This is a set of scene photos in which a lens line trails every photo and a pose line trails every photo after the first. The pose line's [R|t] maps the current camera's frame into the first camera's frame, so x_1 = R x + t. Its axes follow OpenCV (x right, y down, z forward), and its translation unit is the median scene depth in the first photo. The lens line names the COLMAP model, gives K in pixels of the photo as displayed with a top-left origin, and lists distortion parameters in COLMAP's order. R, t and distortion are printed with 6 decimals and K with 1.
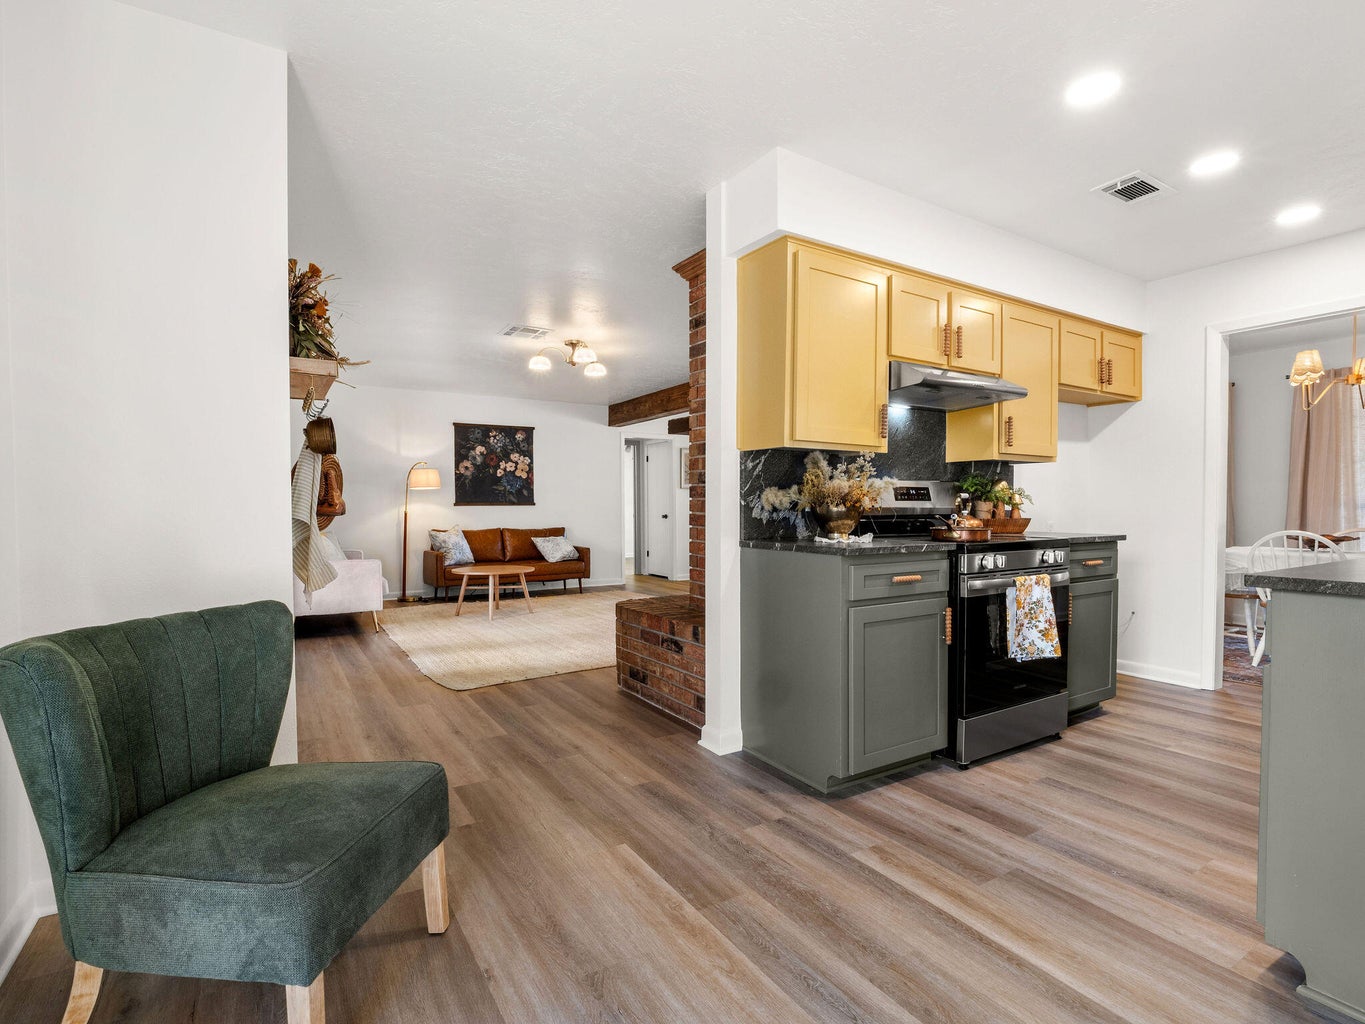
lens RADIAL K [[672.6, 0, 683.5], [0, 672.6, 514.3], [0, 0, 1]] dist [-0.020462, -0.000556]
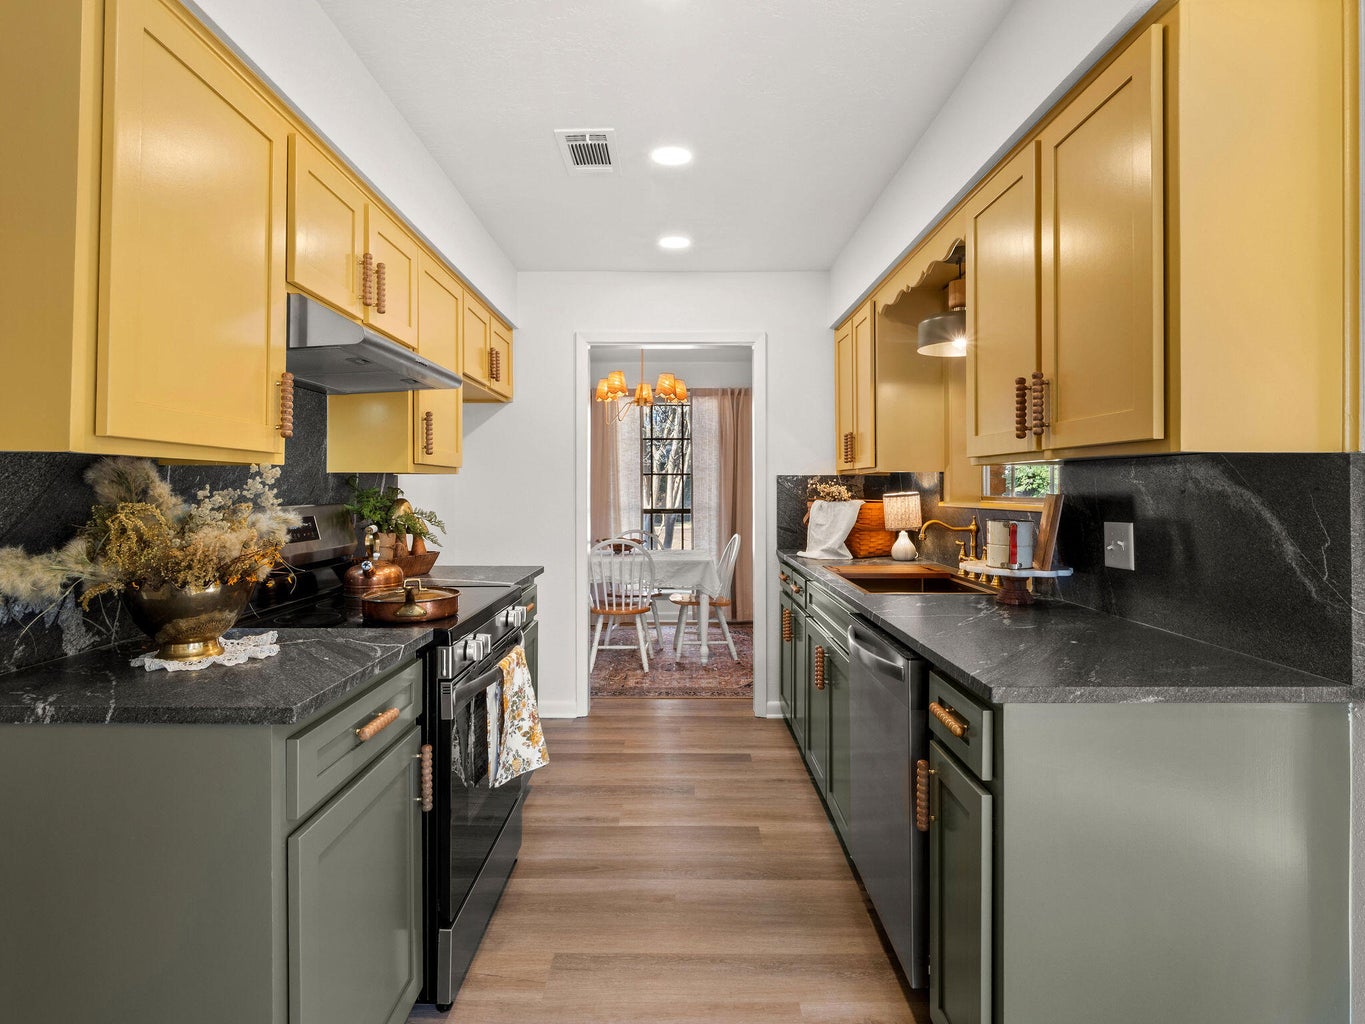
lens RADIAL K [[719.1, 0, 679.3], [0, 719.1, 481.2], [0, 0, 1]] dist [-0.007718, -0.002263]
pose [[0.523888, 0.009675, 0.851732, -0.014130], [0.011346, 0.999768, -0.018335, -0.067951], [-0.851711, 0.019269, 0.523657, 0.461500]]
